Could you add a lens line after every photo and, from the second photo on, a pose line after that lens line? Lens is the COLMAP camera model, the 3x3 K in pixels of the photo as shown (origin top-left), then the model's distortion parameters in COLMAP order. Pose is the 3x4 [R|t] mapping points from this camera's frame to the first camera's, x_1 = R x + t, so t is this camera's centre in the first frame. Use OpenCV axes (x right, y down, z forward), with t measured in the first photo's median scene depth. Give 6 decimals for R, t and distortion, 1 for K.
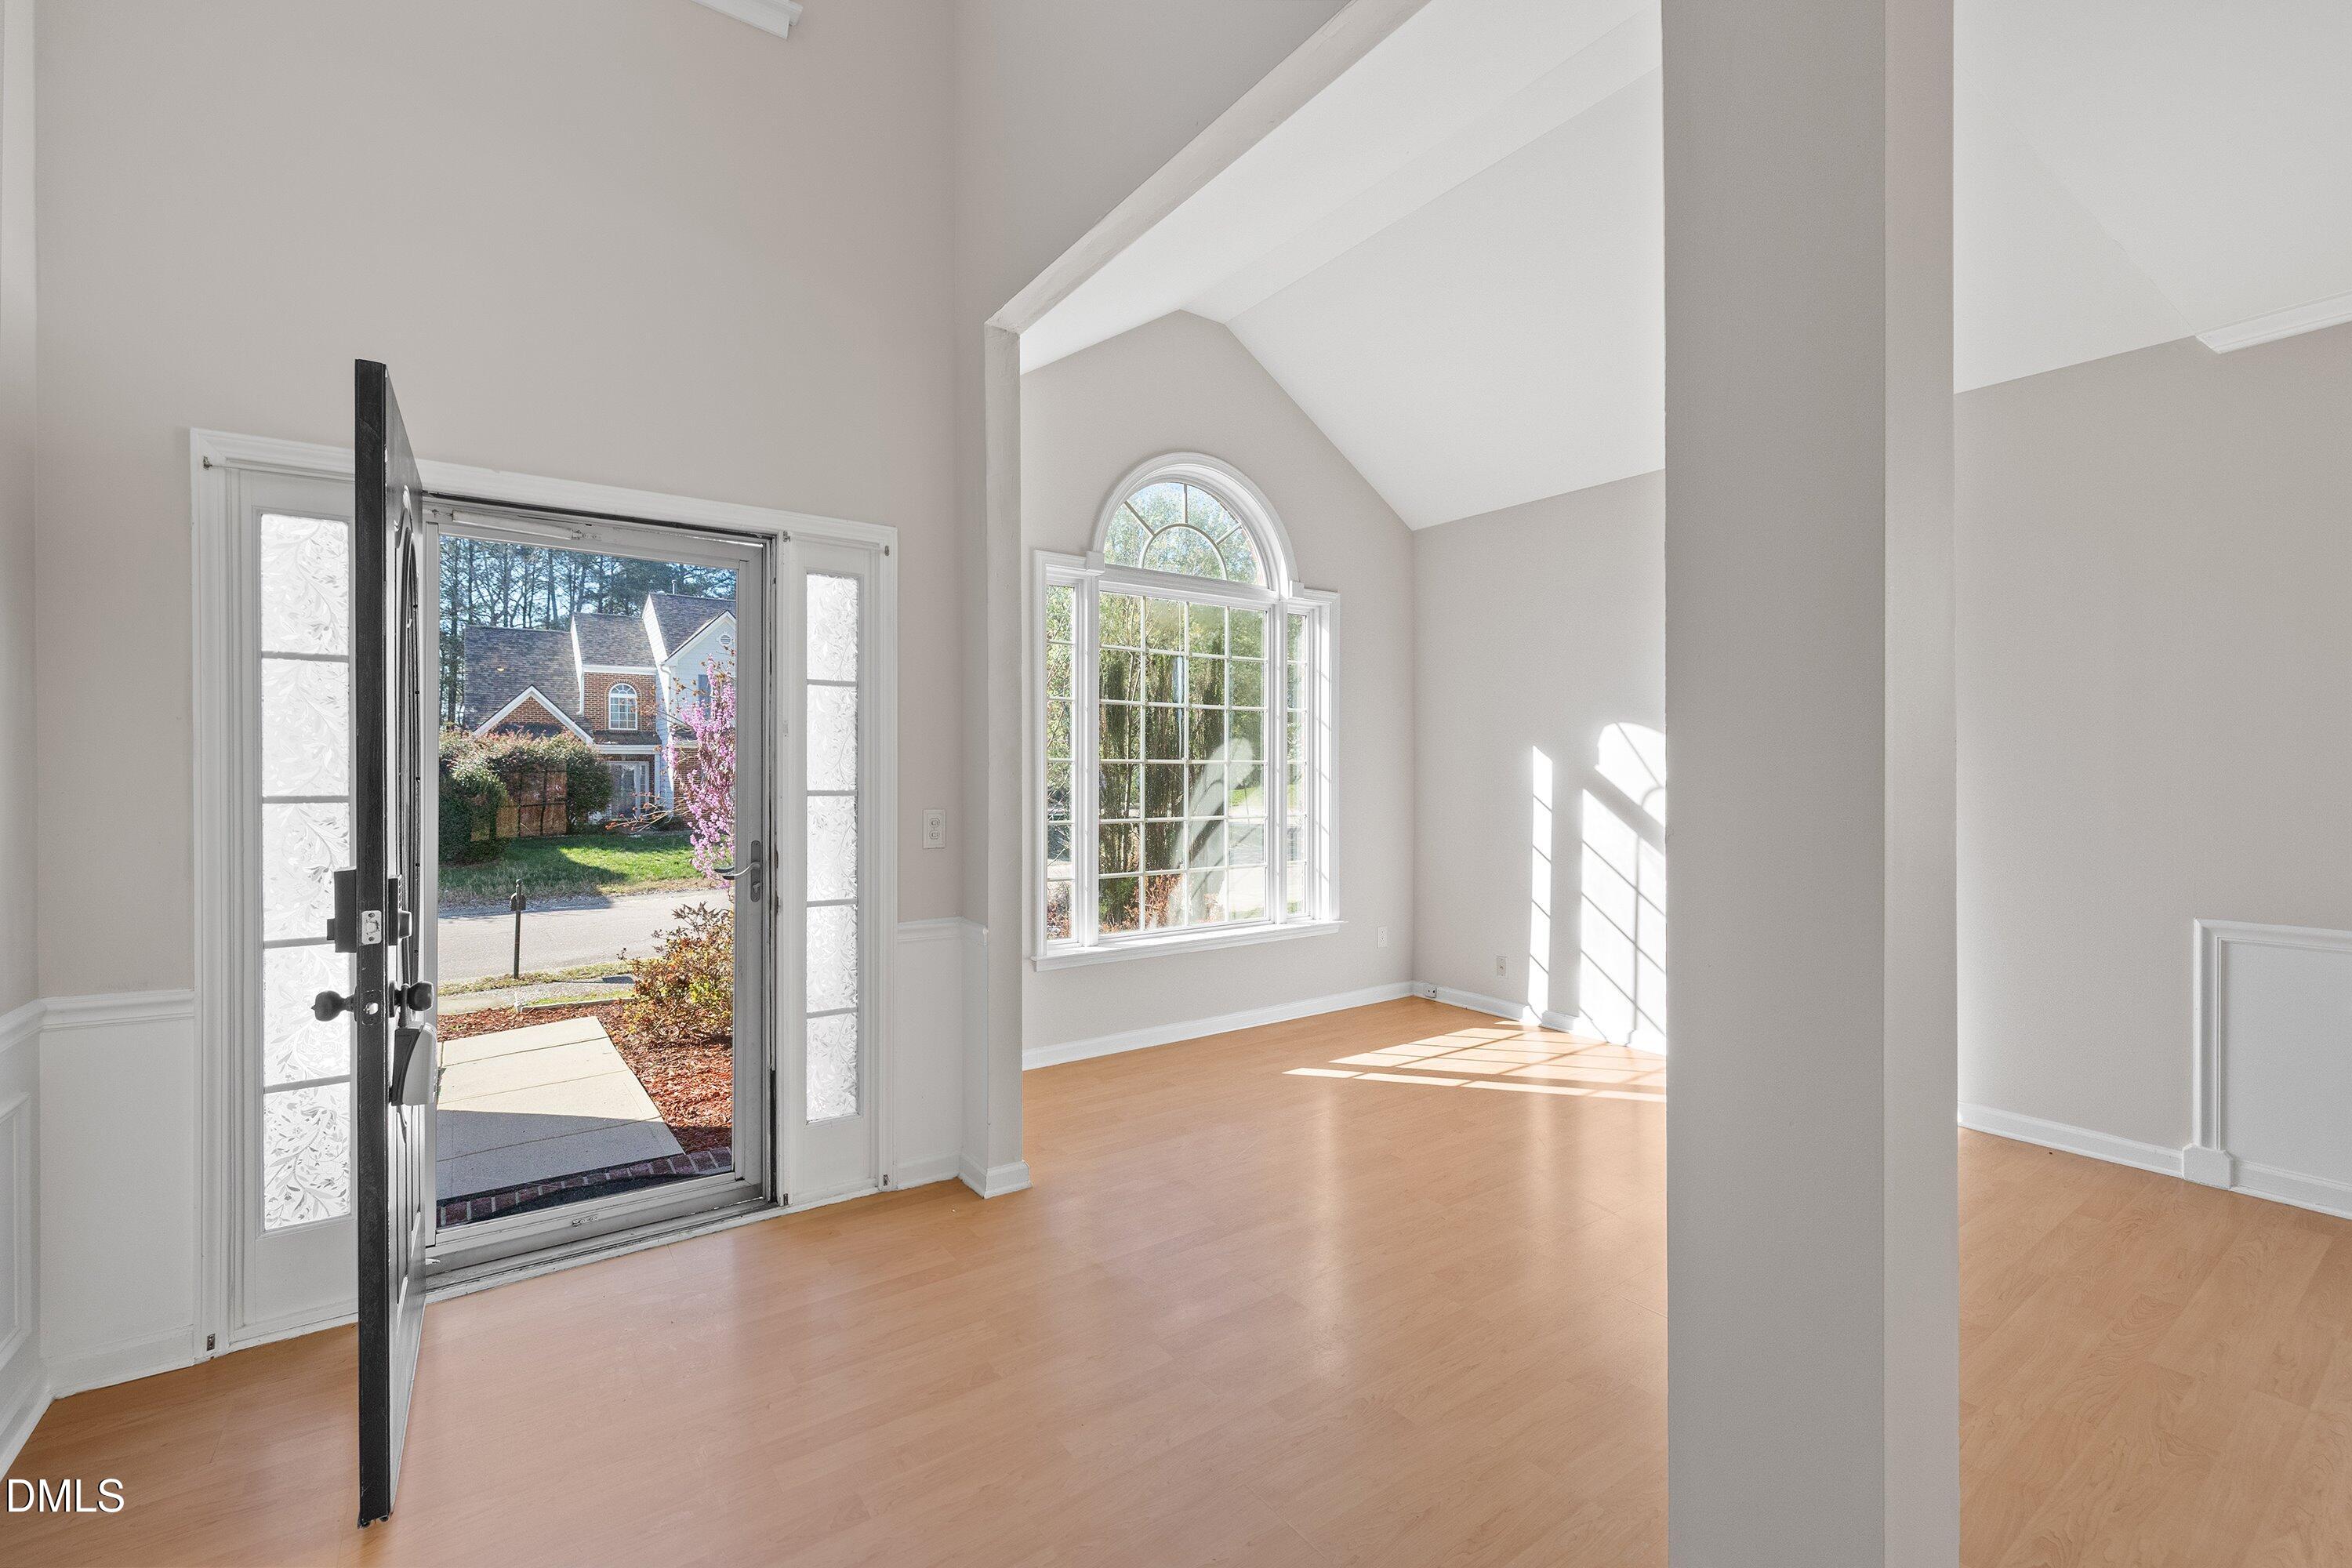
lens RADIAL K [[1003.2, 0, 1172.3], [0, 1003.2, 776.1], [0, 0, 1]] dist [-0.000472, 0.000716]
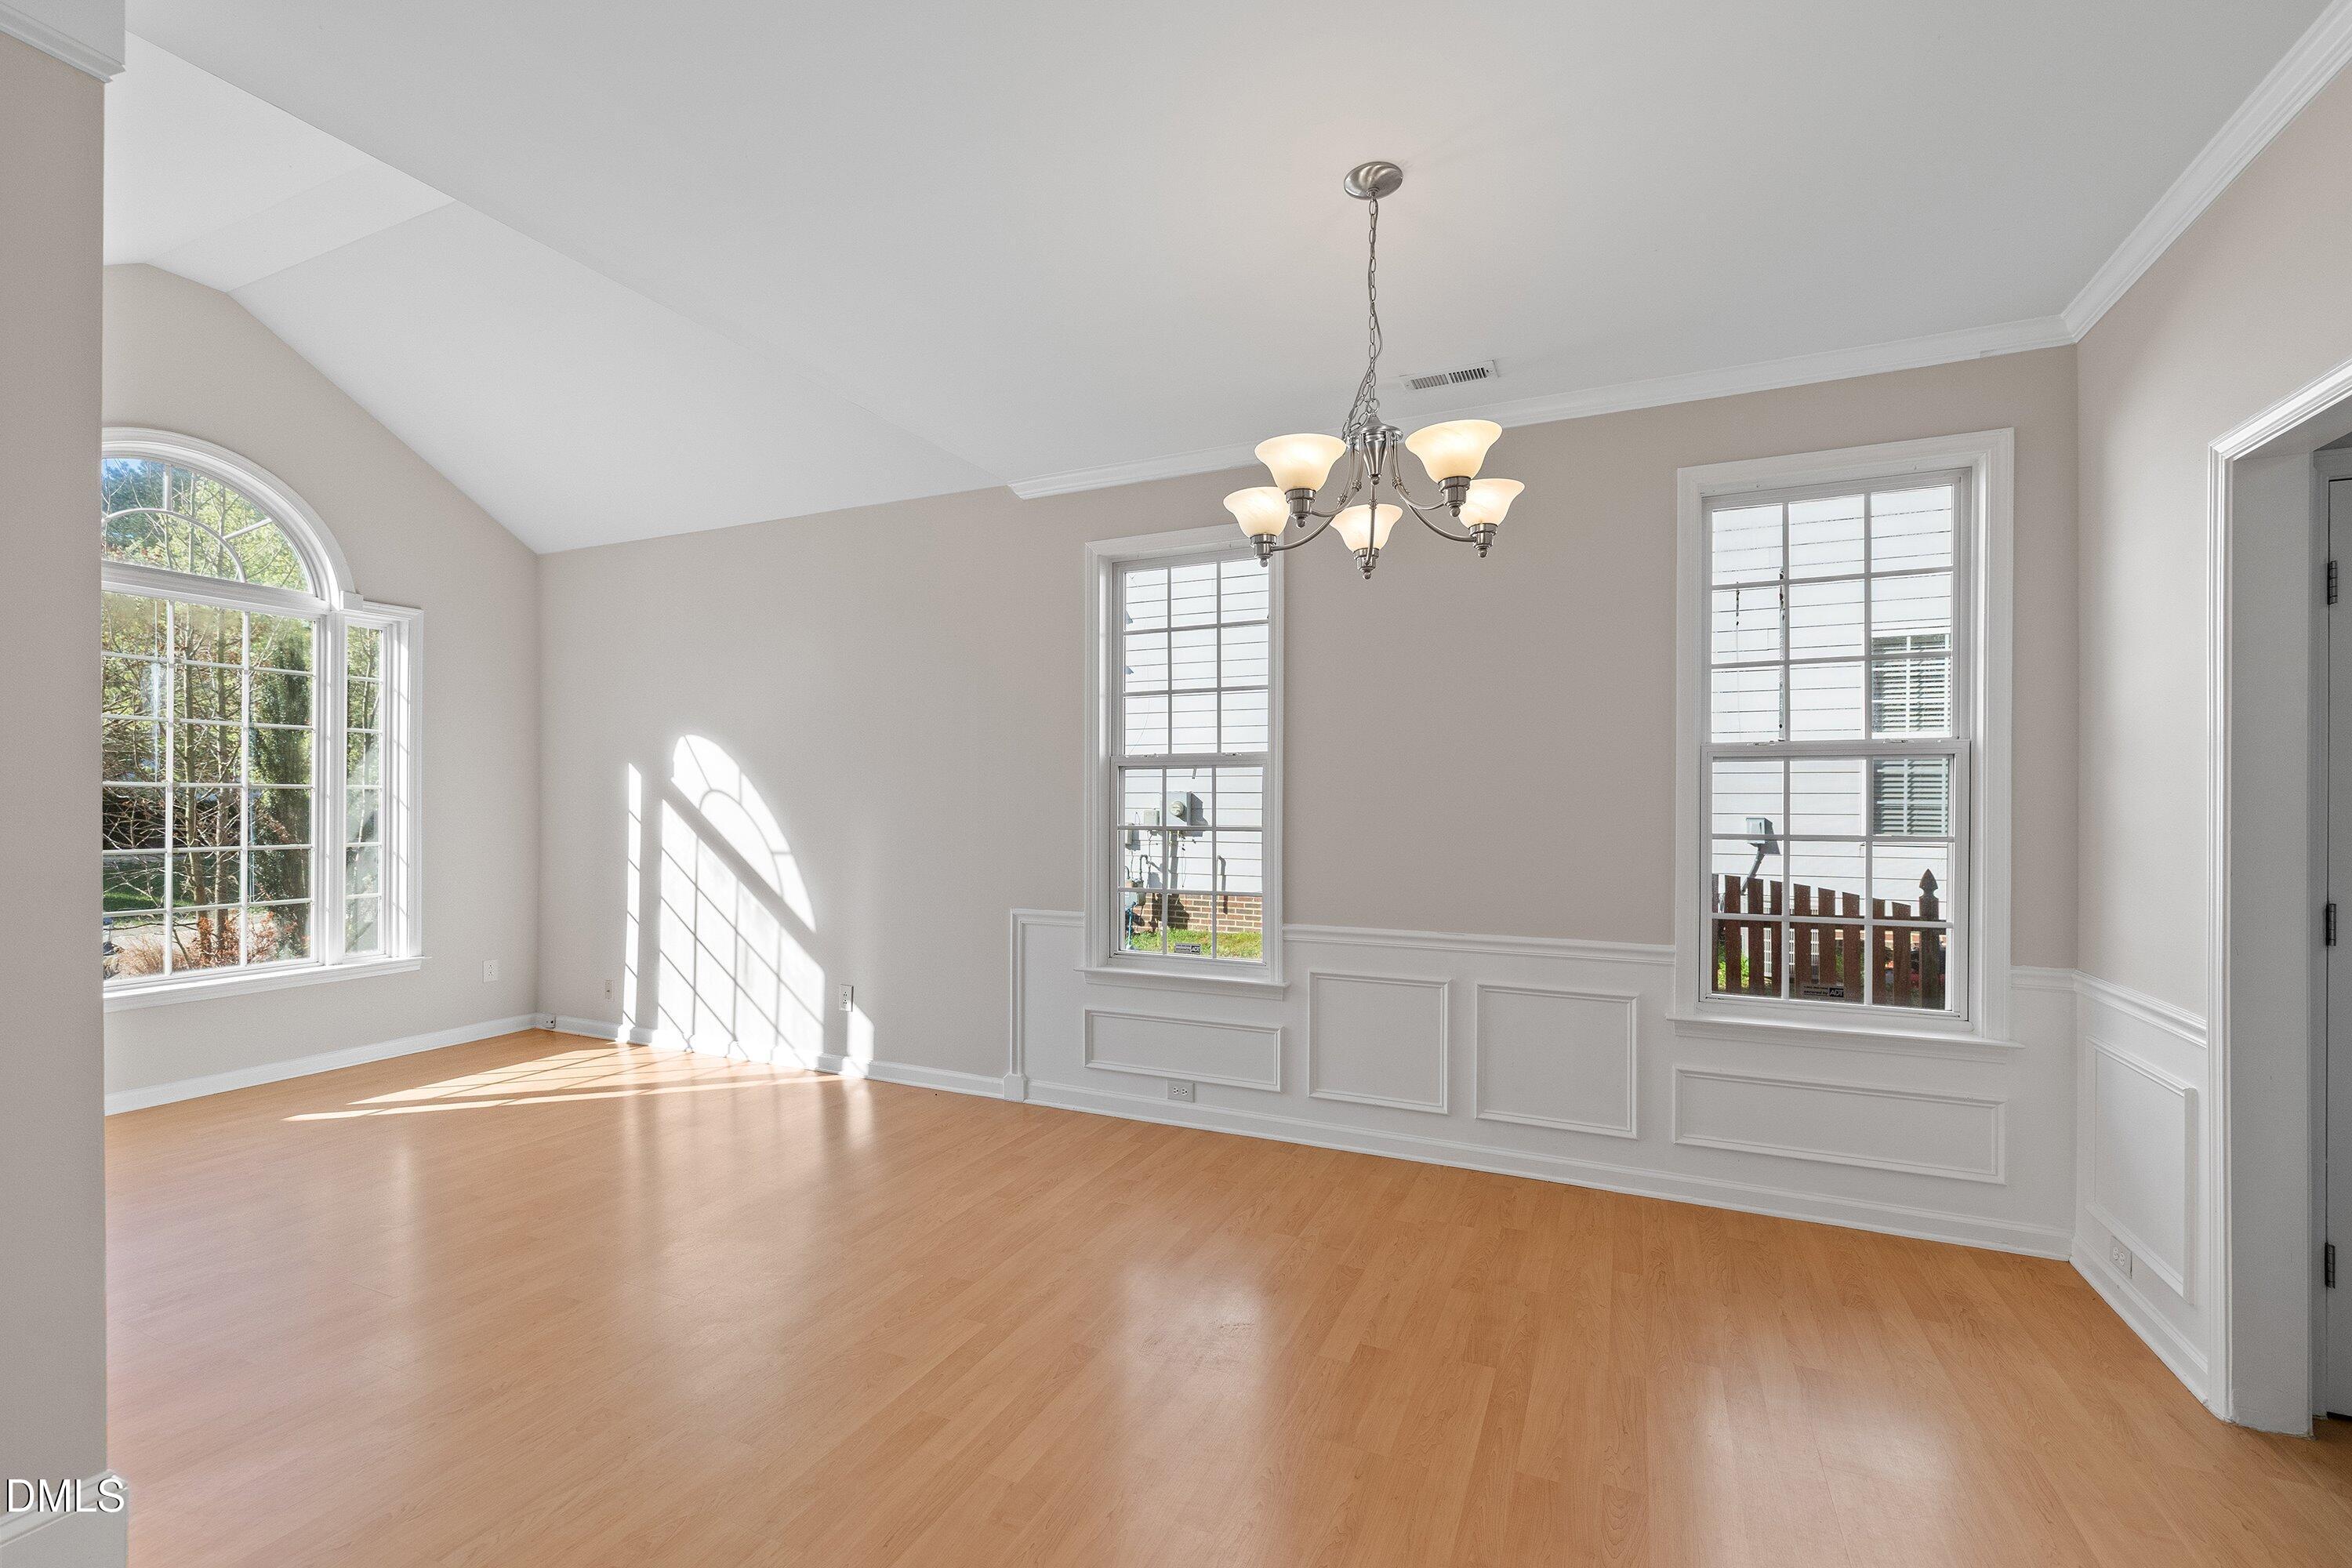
lens RADIAL K [[1003.2, 0, 1241.8], [0, 1003.2, 816.6], [0, 0, 1]] dist [-0.000472, 0.000716]
pose [[0.867012, 0.002765, 0.498279, 0.607527], [-0.003861, 0.999992, 0.001168, 0.013628], [-0.498272, -0.002936, 0.867016, -0.347061]]
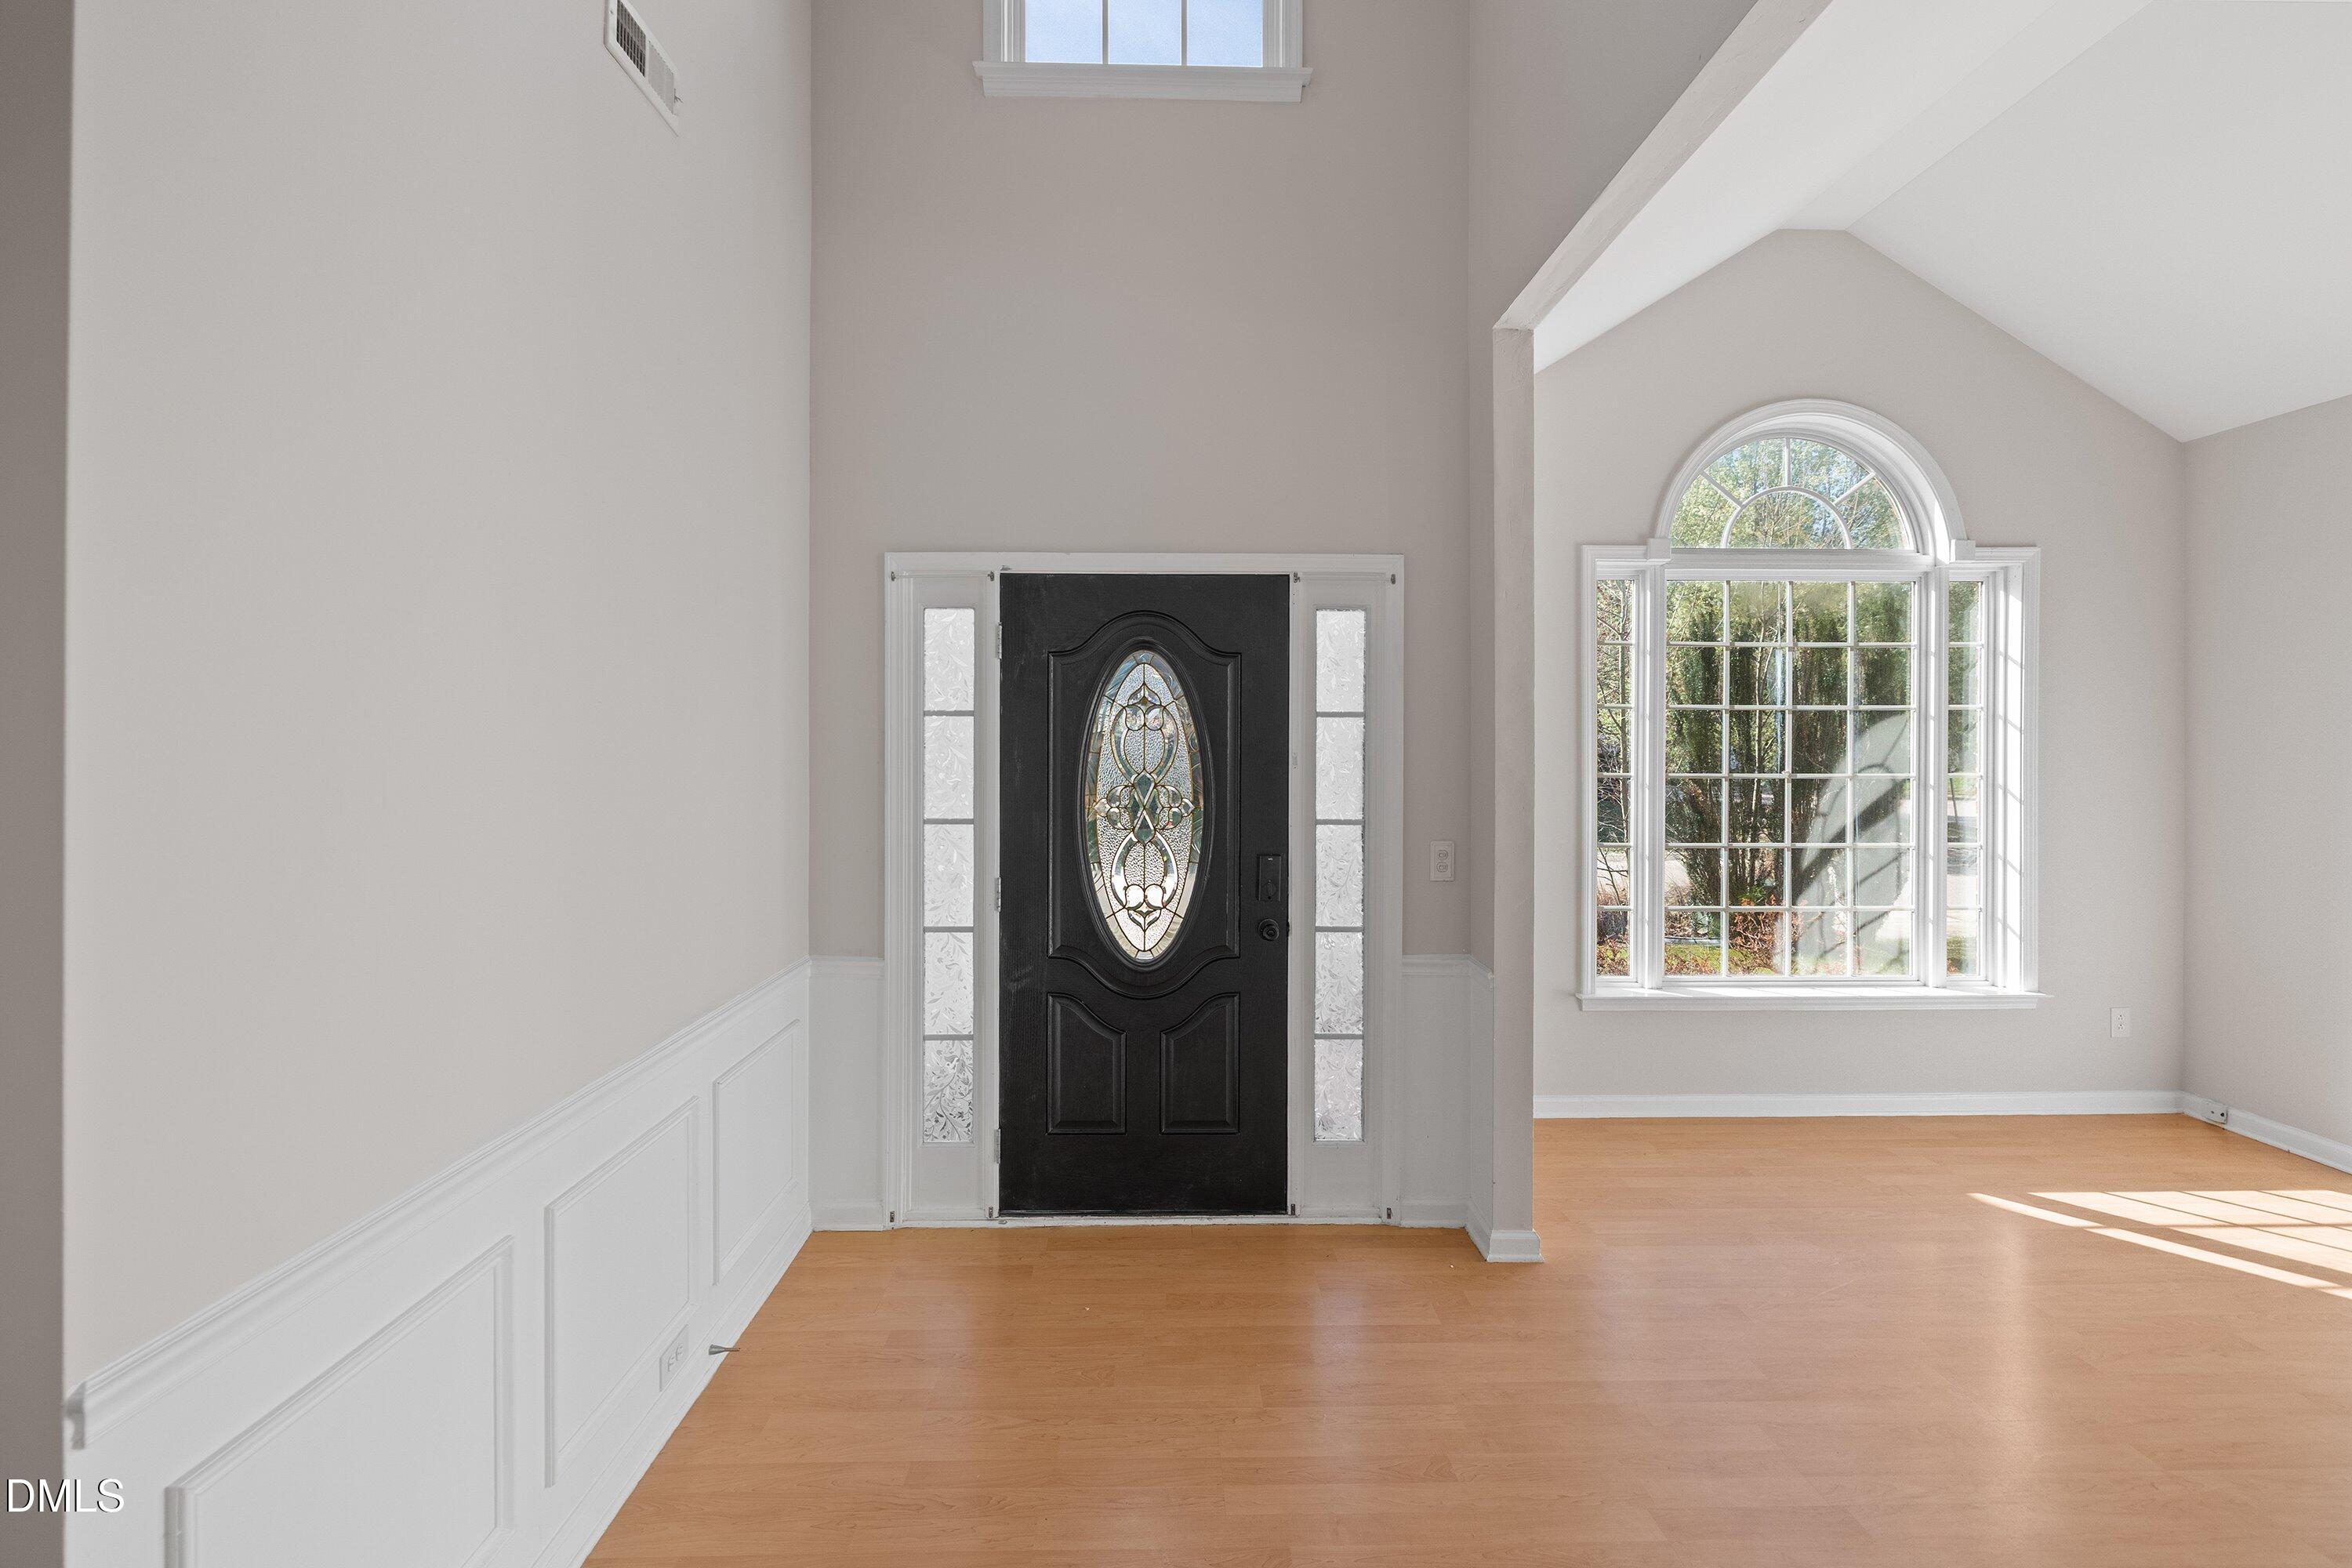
lens RADIAL K [[1003.2, 0, 1163.5], [0, 1003.2, 751.6], [0, 0, 1]] dist [-0.000472, 0.000716]
pose [[0.826397, 0.002150, -0.563083, 0.082816], [-0.002949, 0.999996, -0.000510, -0.050143], [0.563080, 0.002082, 0.826400, 0.048272]]
